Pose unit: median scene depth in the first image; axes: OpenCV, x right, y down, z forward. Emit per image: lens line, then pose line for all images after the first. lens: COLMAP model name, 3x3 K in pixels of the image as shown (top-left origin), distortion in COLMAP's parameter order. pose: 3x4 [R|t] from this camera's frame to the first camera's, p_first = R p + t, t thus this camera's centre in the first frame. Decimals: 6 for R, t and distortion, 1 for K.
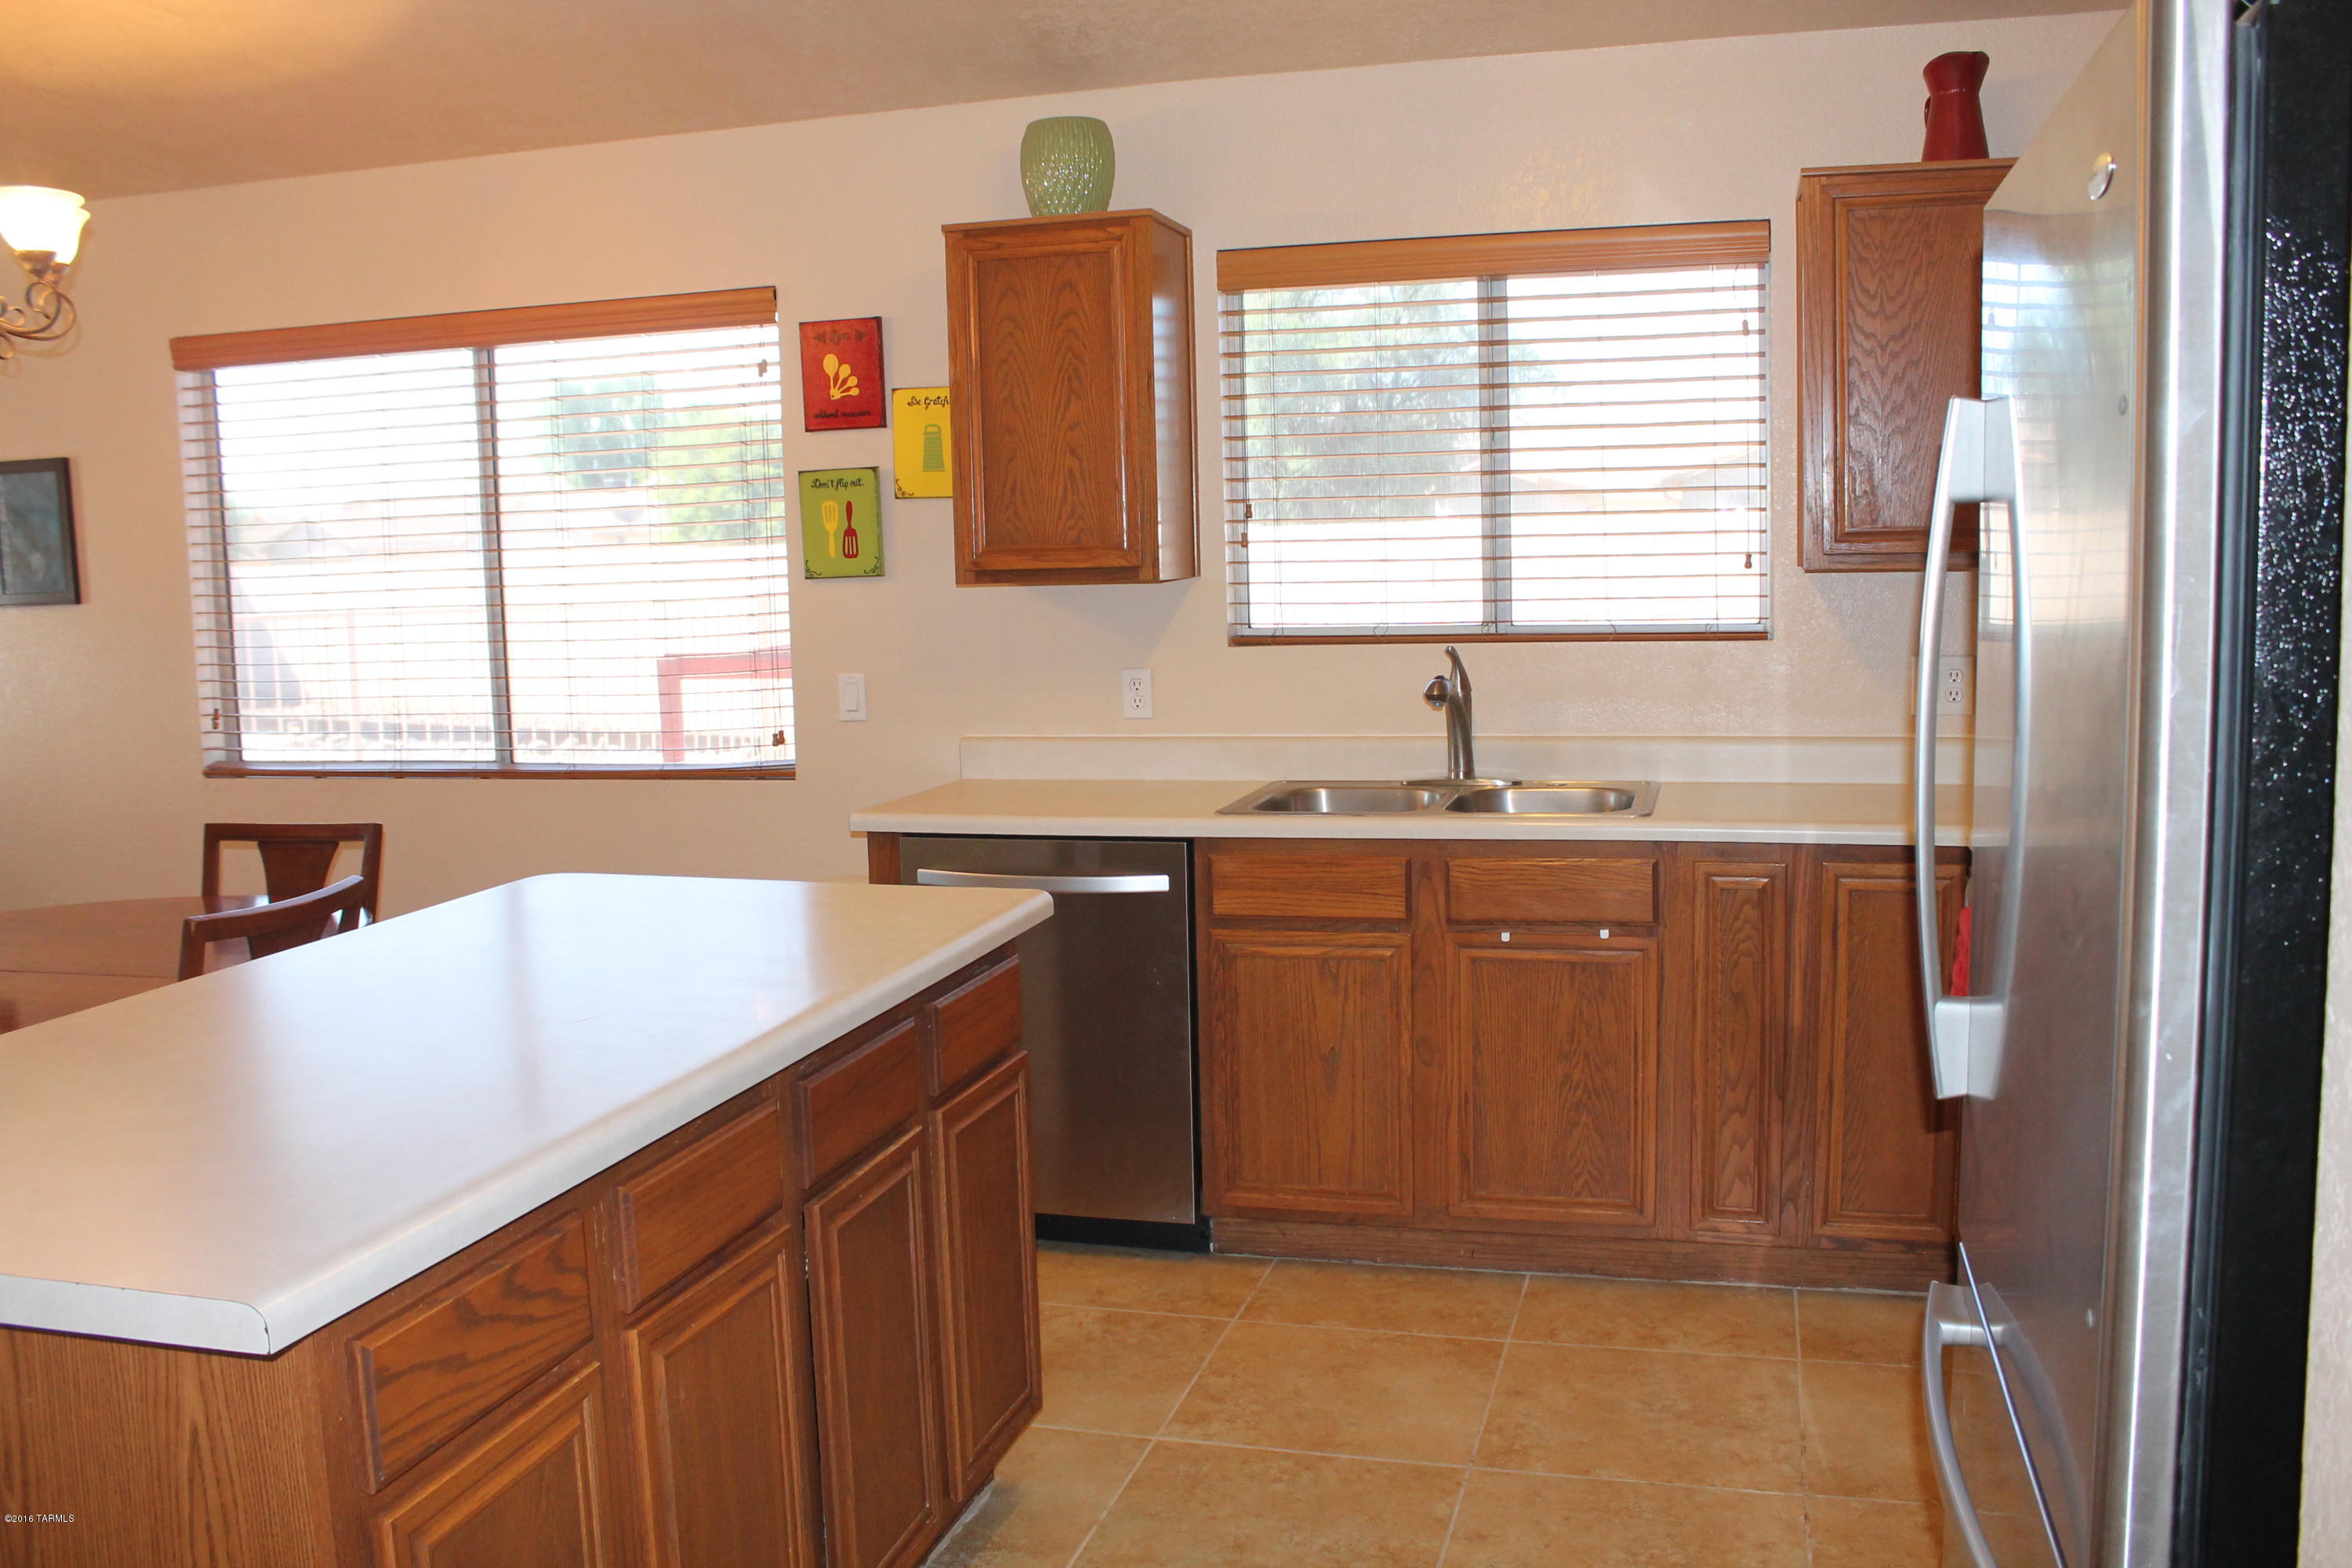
lens RADIAL K [[1989.3, 0, 1188.6], [0, 1989.3, 783.2], [0, 0, 1]] dist [-0.165983, 0.150057]
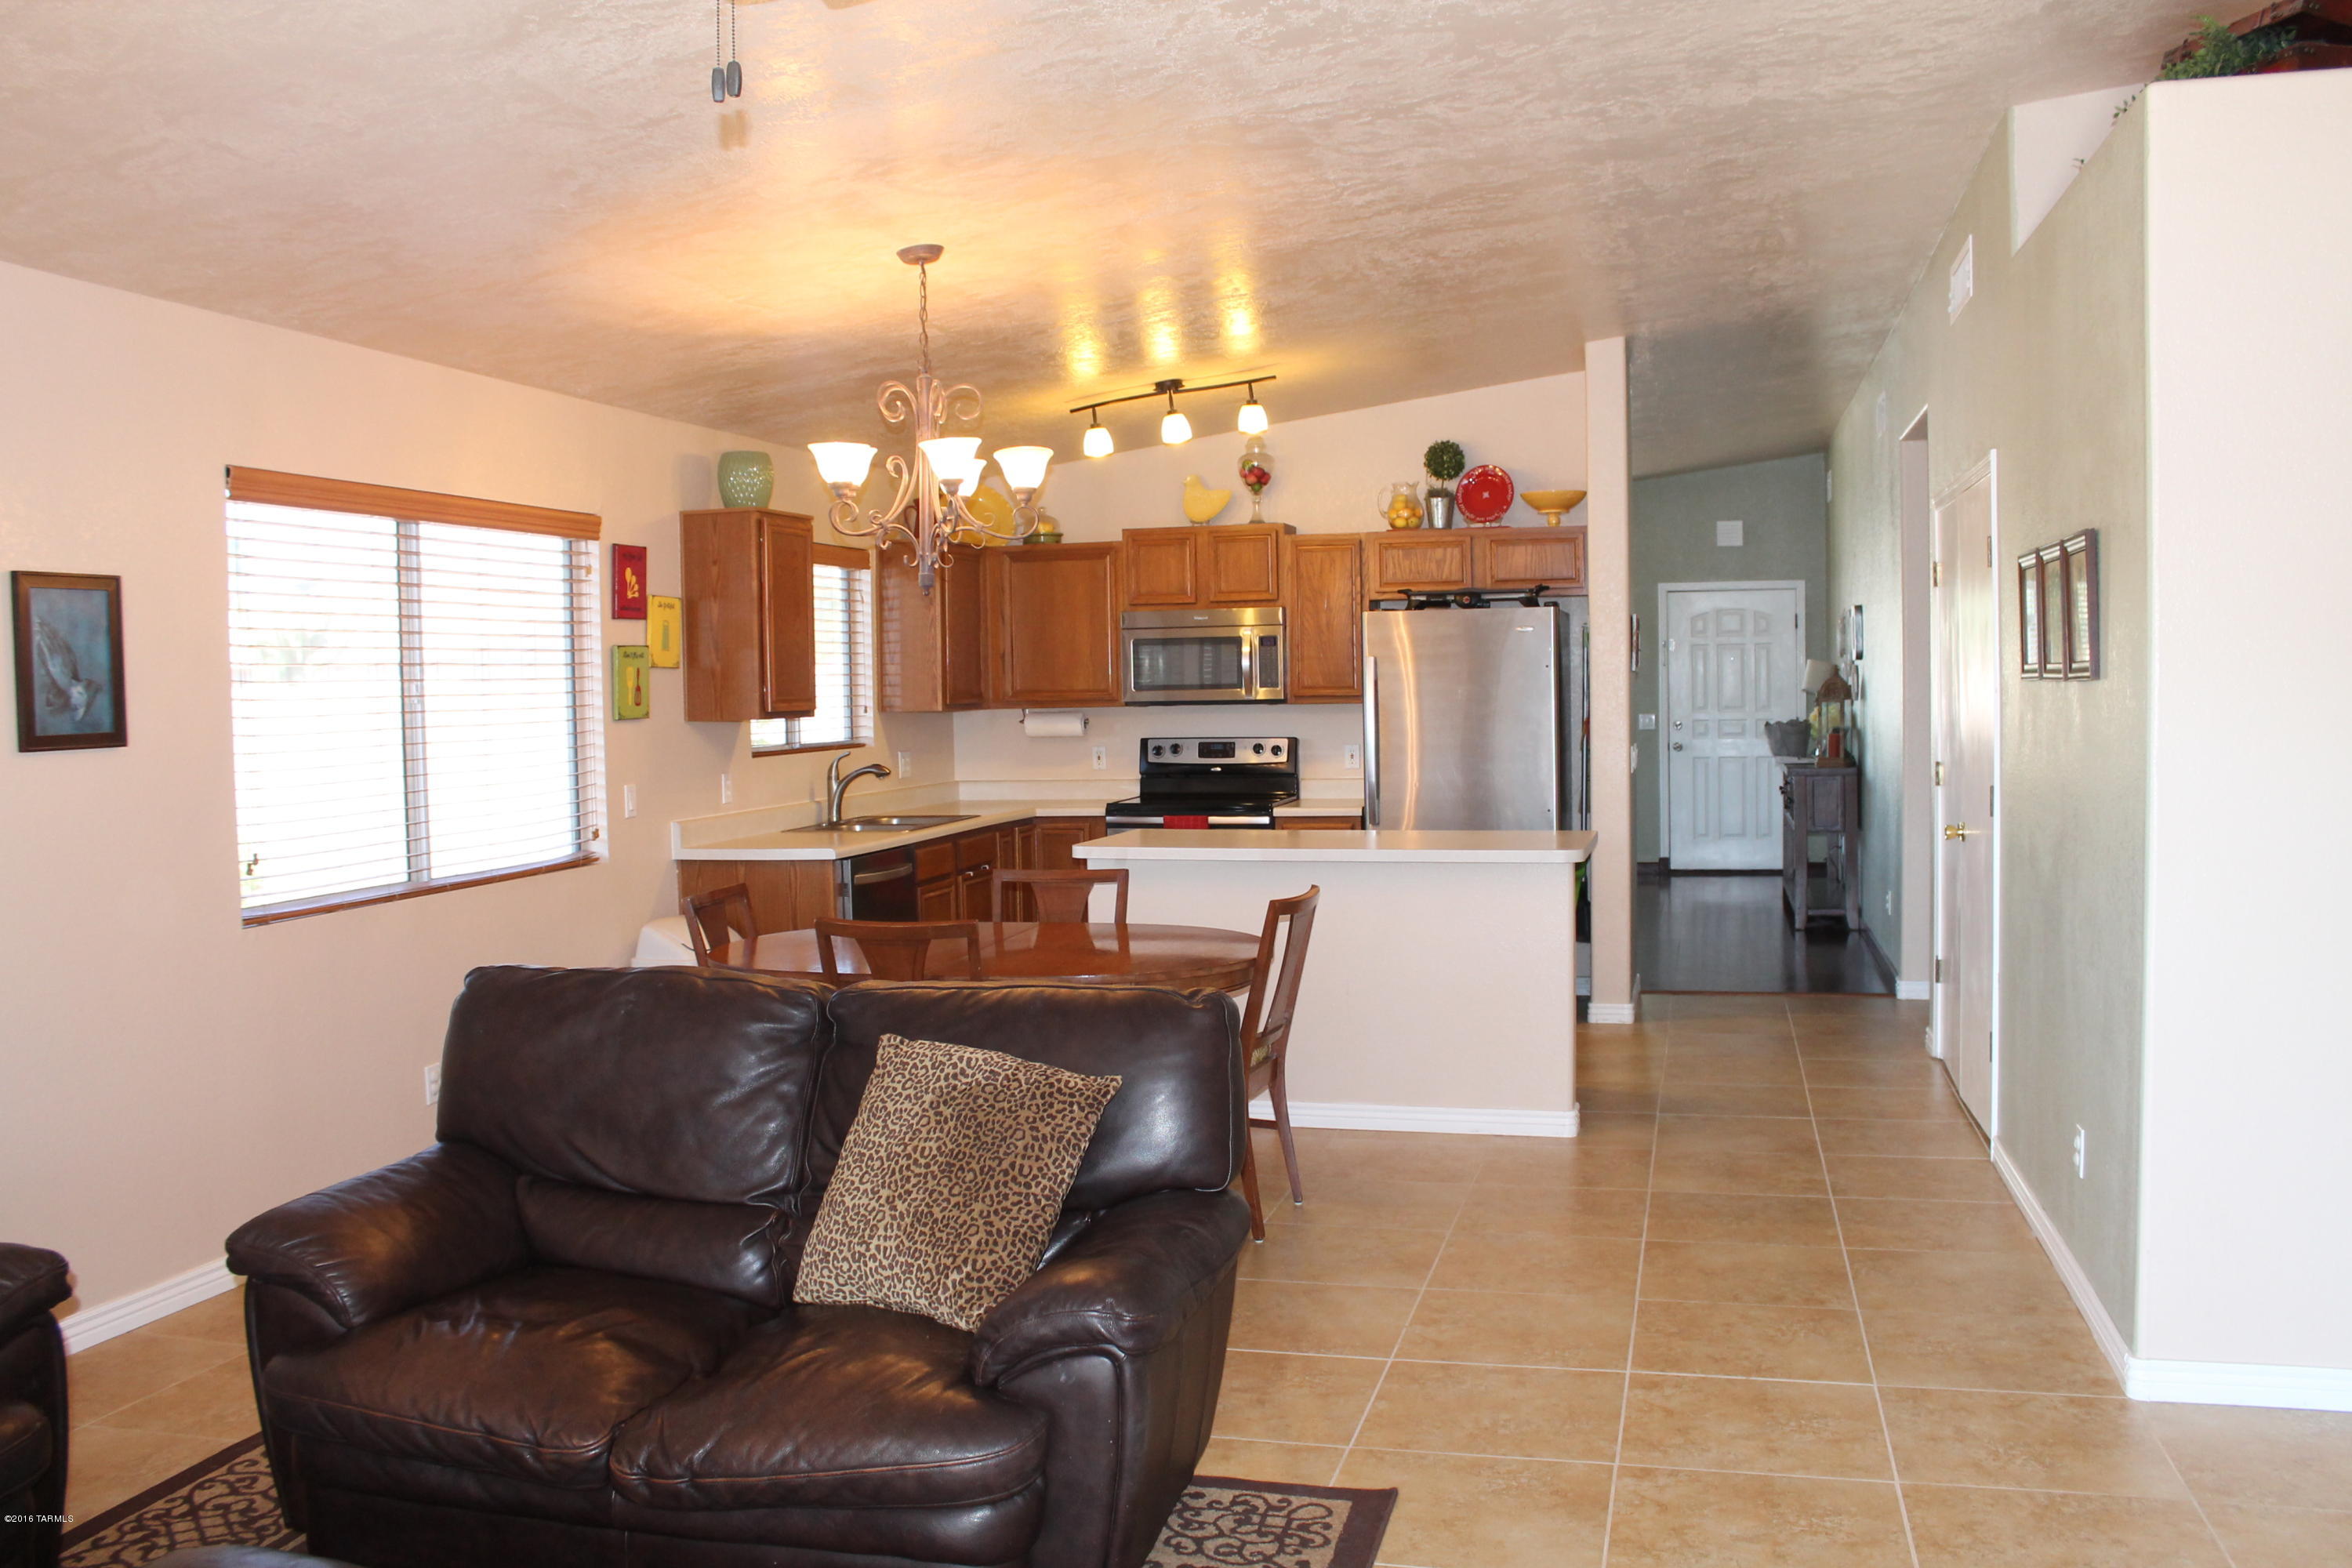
lens RADIAL K [[1989.3, 0, 1188.6], [0, 1989.3, 783.2], [0, 0, 1]] dist [-0.165983, 0.150057]
pose [[-0.006643, -0.025491, 0.999653, -1.658540], [0.135899, 0.990377, 0.026157, -0.039391], [-0.990700, 0.136025, -0.003115, 0.608647]]
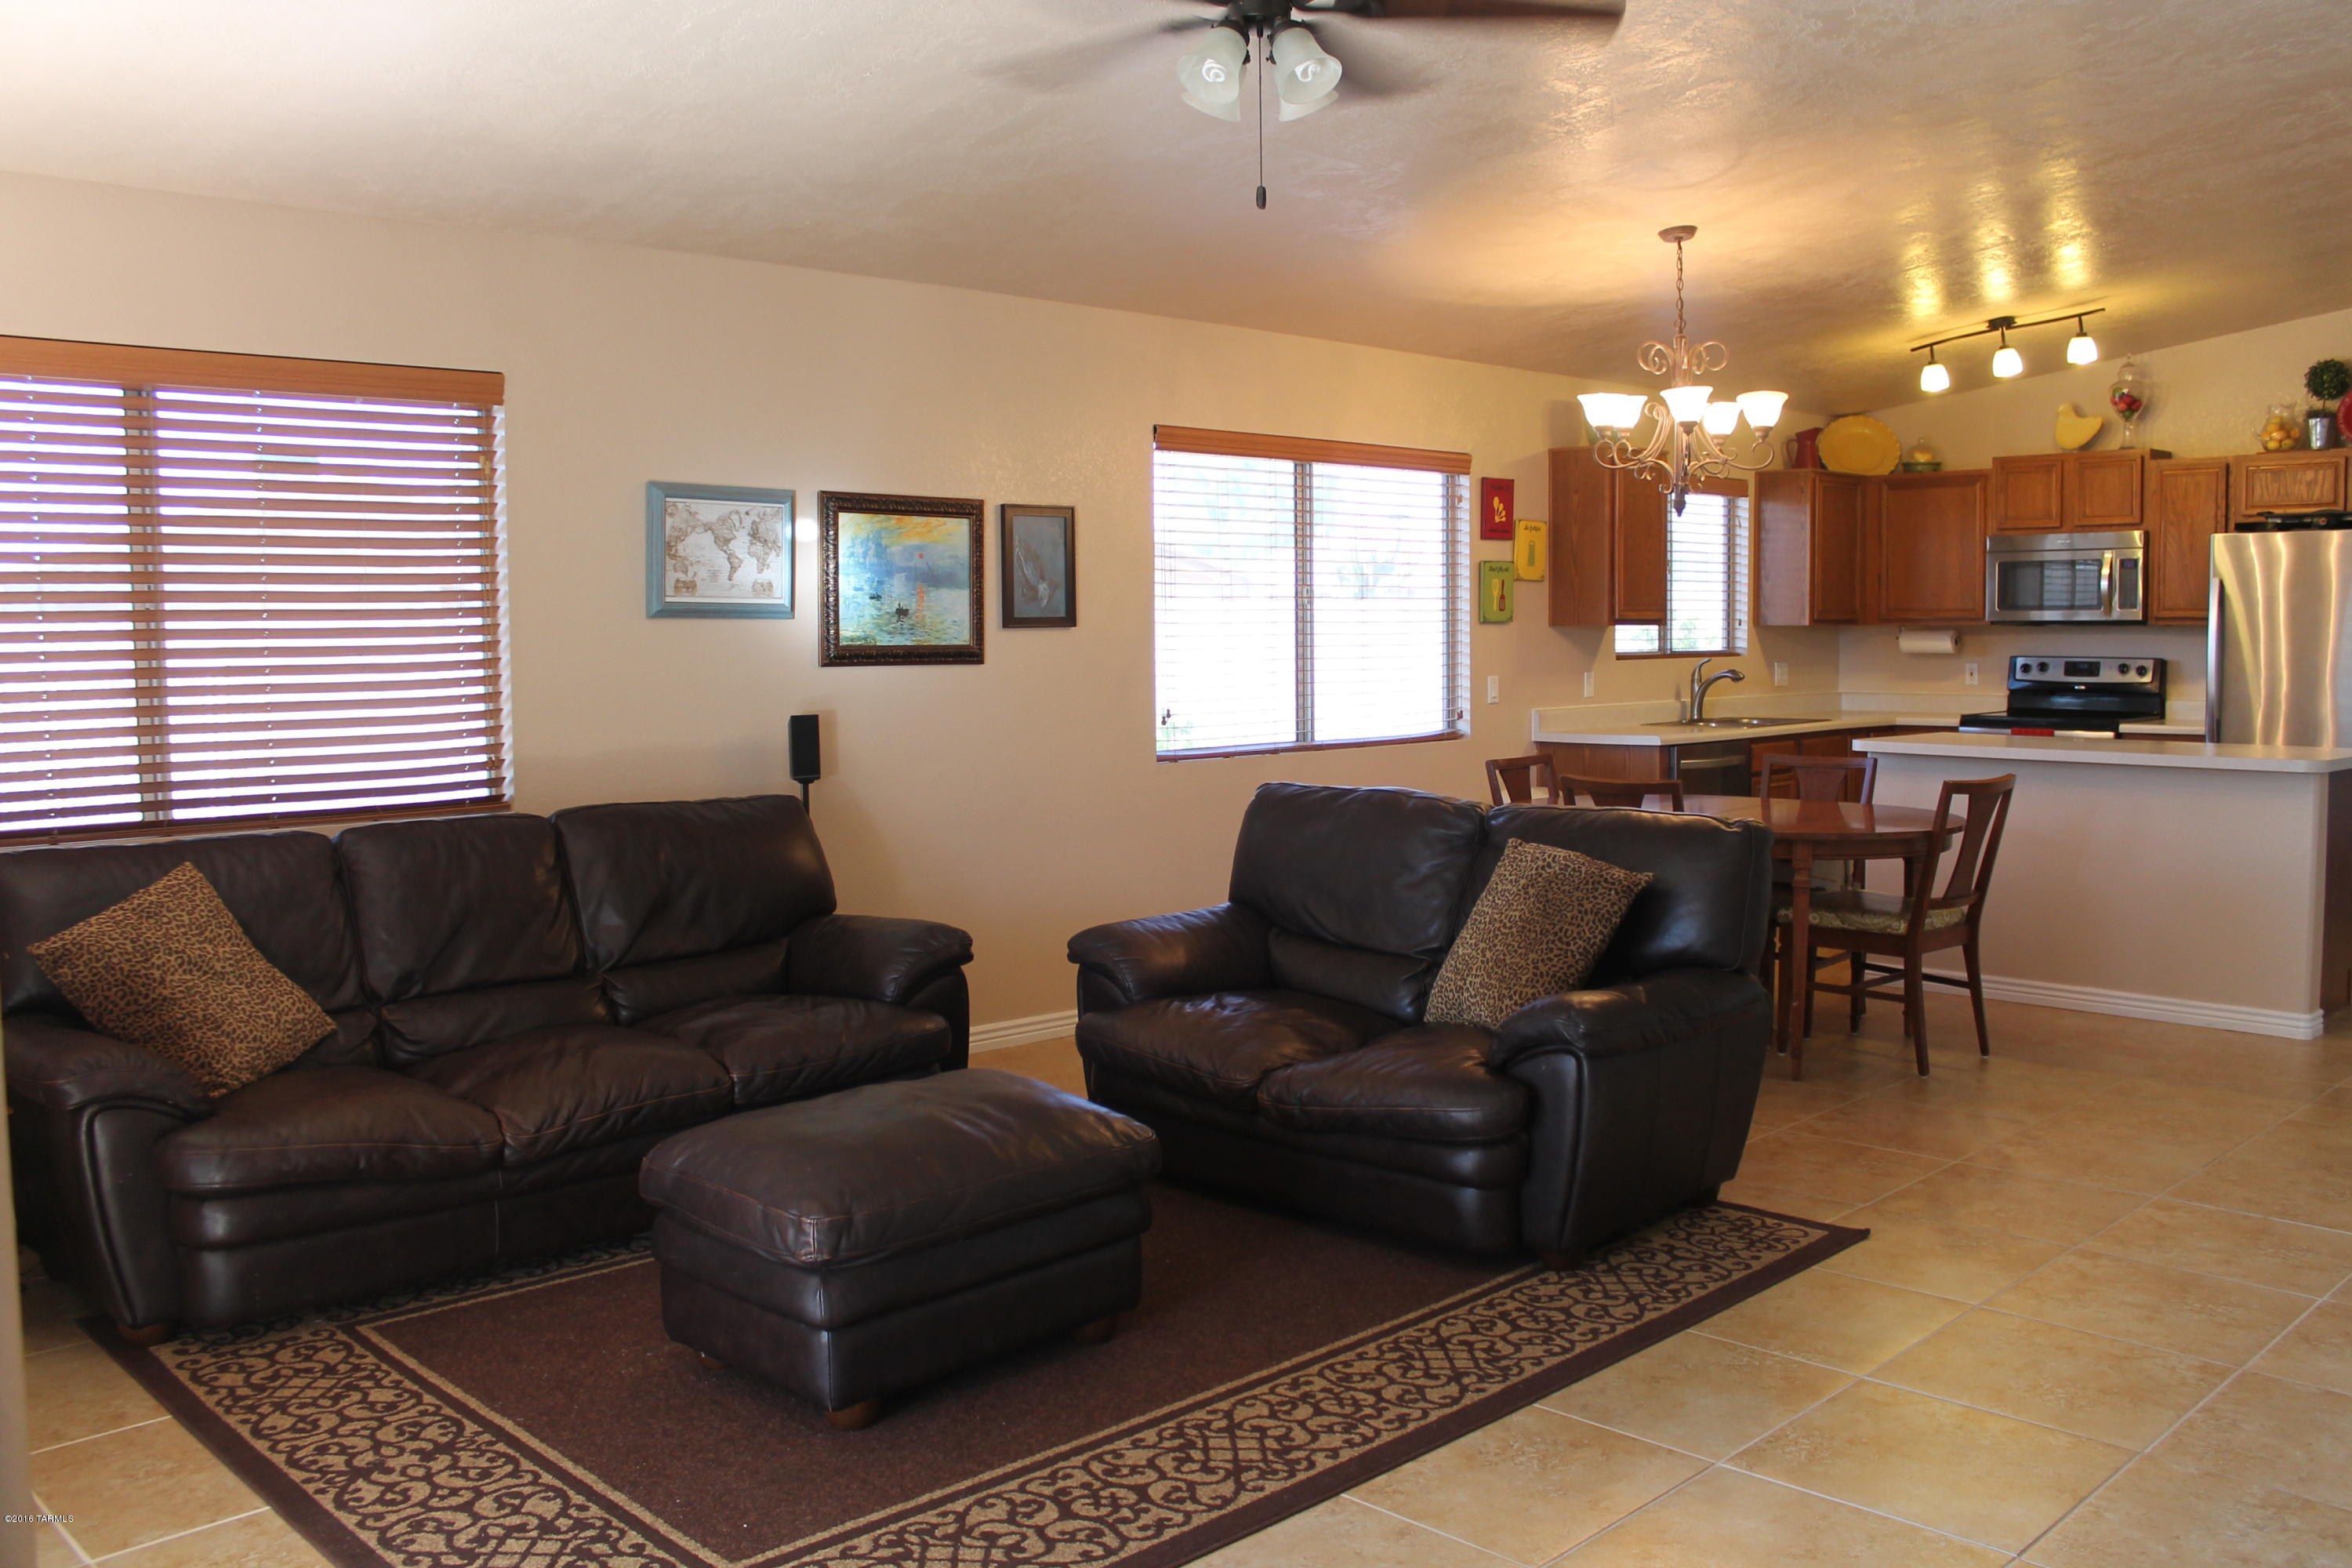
lens RADIAL K [[1989.3, 0, 1188.6], [0, 1989.3, 783.2], [0, 0, 1]] dist [-0.165983, 0.150057]
pose [[0.508875, -0.046516, 0.859583, -1.878289], [0.097181, 0.995260, -0.003673, 0.020260], [-0.855337, 0.085405, 0.510983, 0.342708]]
